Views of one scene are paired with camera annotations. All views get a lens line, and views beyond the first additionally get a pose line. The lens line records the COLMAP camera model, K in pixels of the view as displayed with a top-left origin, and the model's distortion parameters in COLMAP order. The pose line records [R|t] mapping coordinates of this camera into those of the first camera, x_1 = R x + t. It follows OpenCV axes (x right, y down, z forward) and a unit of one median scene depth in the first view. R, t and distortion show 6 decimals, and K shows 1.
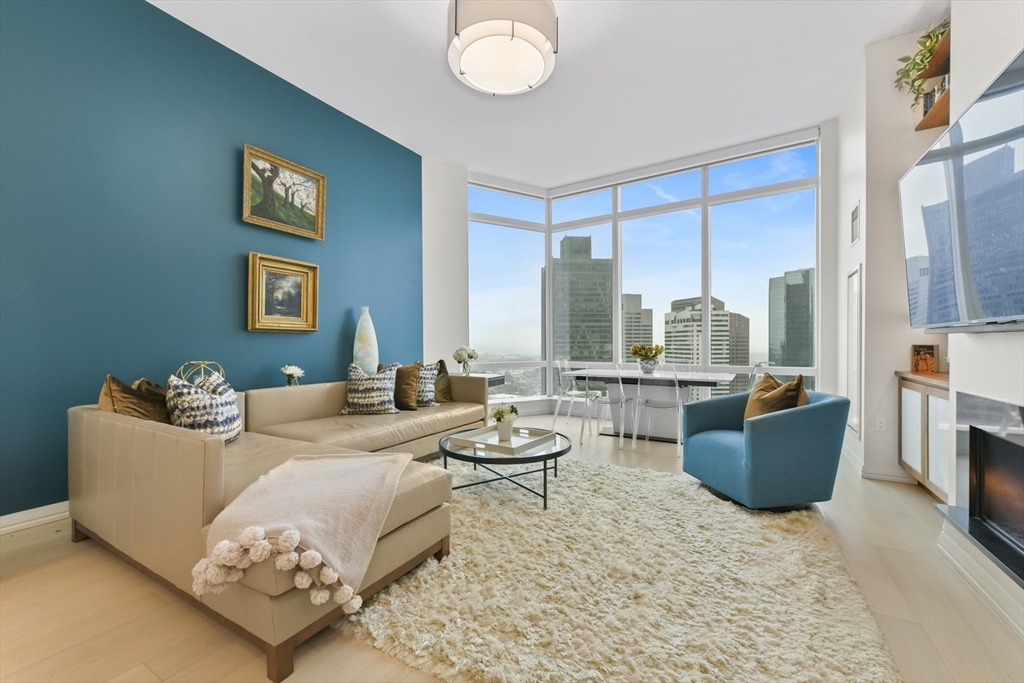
lens RADIAL K [[409.1, 0, 515.7], [0, 409.1, 345.5], [0, 0, 1]] dist [-0.000210, 0.000005]
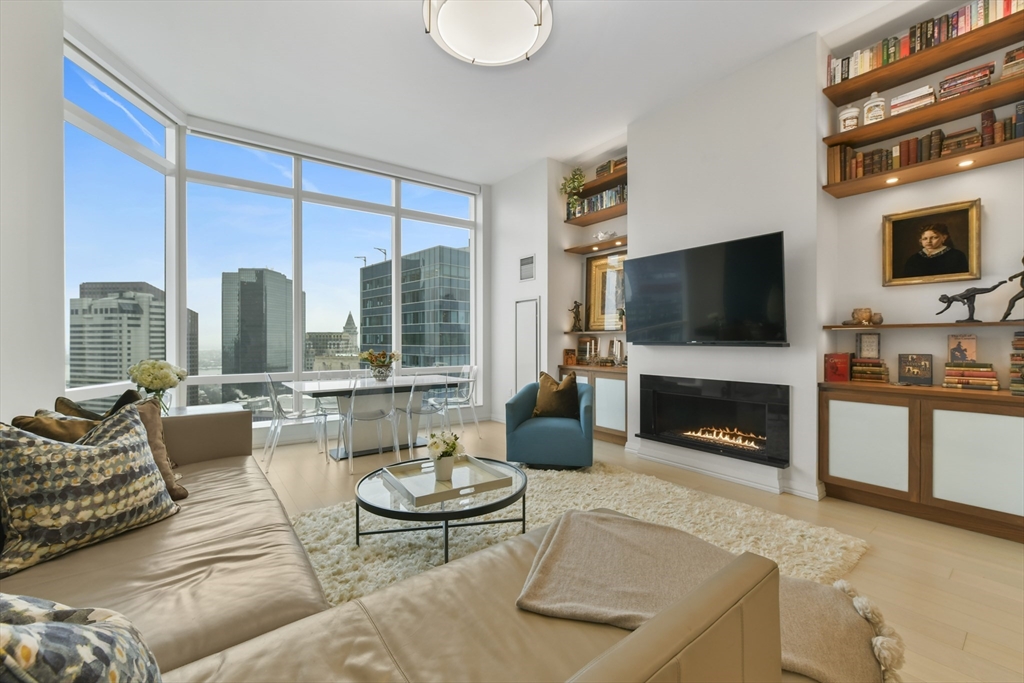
lens RADIAL K [[415.7, 0, 516.1], [0, 415.7, 337.1], [0, 0, 1]] dist [0.001601, 0.000717]
pose [[0.379736, 0.008853, 0.925053, -0.580223], [0.003955, 0.999930, -0.011193, -0.026805], [-0.925087, 0.007909, 0.379674, 0.455787]]
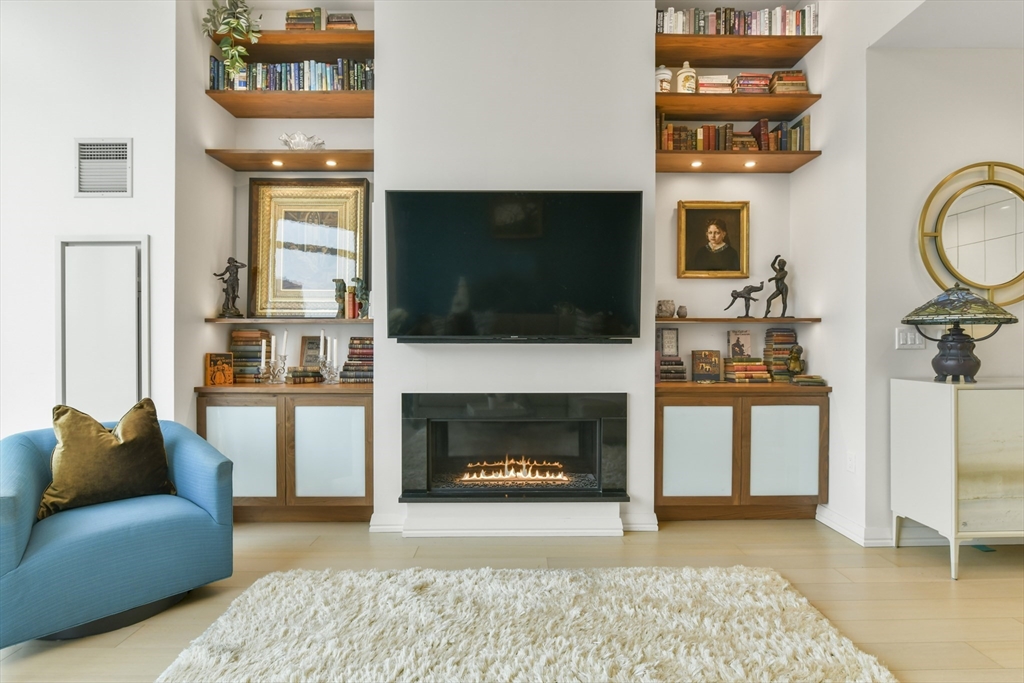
lens RADIAL K [[505.1, 0, 512.0], [0, 505.1, 341.5], [0, 0, 1]] dist [-0.003059, -0.000539]
pose [[-0.505992, 0.003703, 0.862530, -0.173347], [0.005564, 0.999984, -0.001029, -0.017449], [-0.862520, 0.004278, -0.506005, 0.836520]]
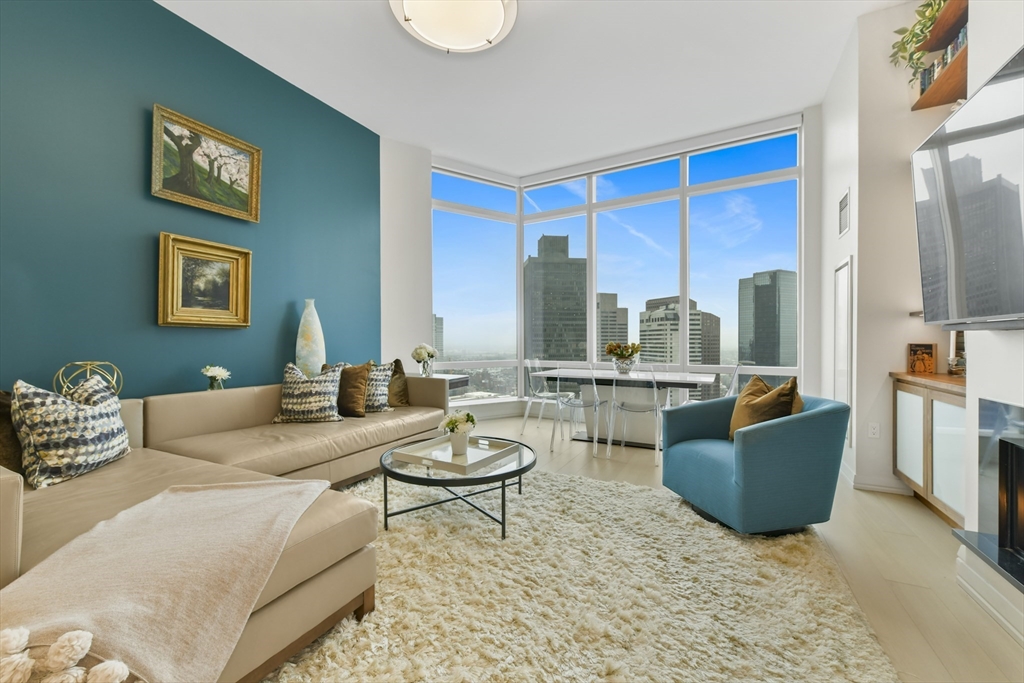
lens RADIAL K [[406.7, 0, 514.7], [0, 406.7, 342.9], [0, 0, 1]] dist [-0.000253, 0.000335]
pose [[0.998674, 0.002419, 0.051429, 0.035906], [-0.002351, 0.999996, -0.001379, 0.000010], [-0.051432, 0.001257, 0.998676, 0.114825]]
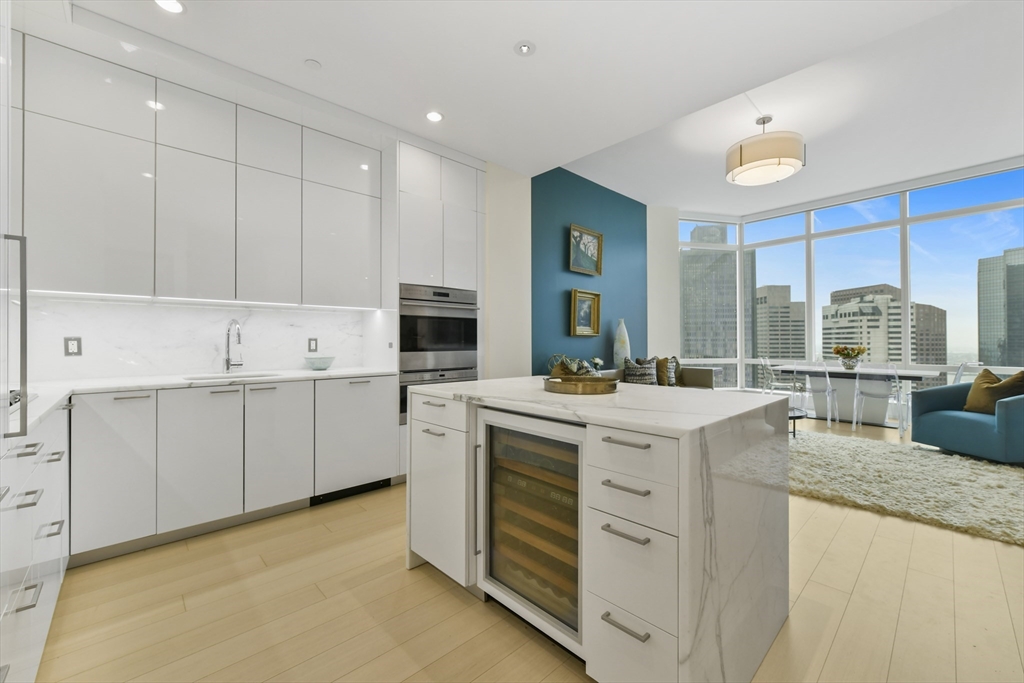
lens RADIAL K [[415.7, 0, 516.1], [0, 415.7, 337.1], [0, 0, 1]] dist [0.001601, 0.000717]
pose [[0.960337, 0.001010, -0.278839, -0.376882], [-0.004744, 0.999908, -0.012716, -0.010037], [0.278800, 0.013535, 0.960254, -0.625847]]
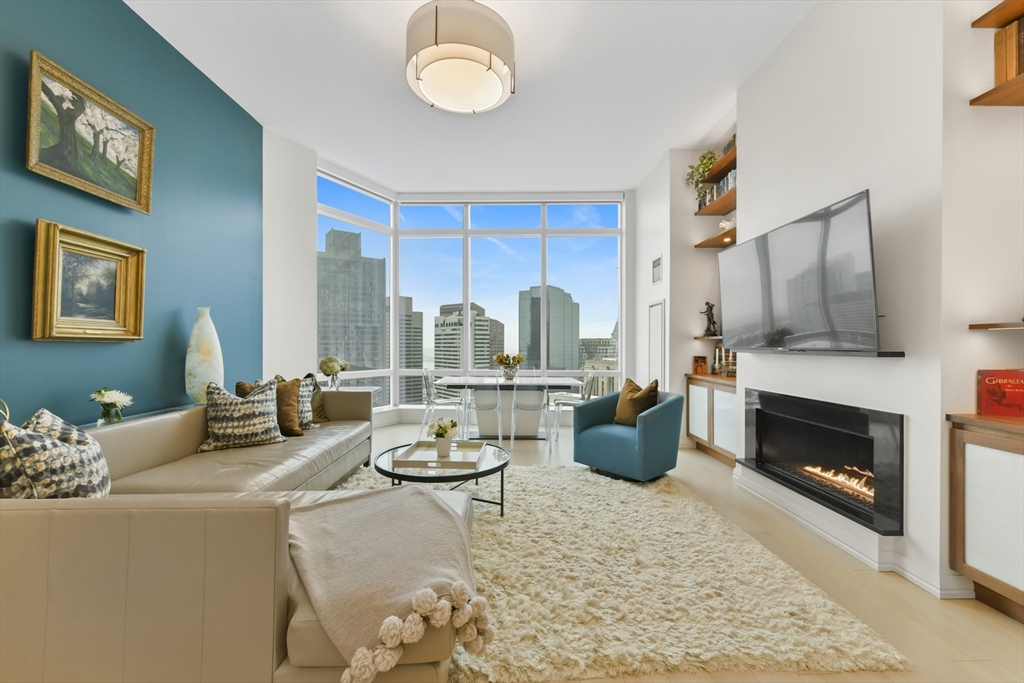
lens RADIAL K [[407.6, 0, 513.7], [0, 407.6, 343.7], [0, 0, 1]] dist [0.001264, 0.000618]
pose [[0.854224, 0.008117, 0.519841, -0.321717], [-0.003684, 0.999948, -0.009560, -0.025632], [-0.519892, 0.006252, 0.854209, 0.051796]]
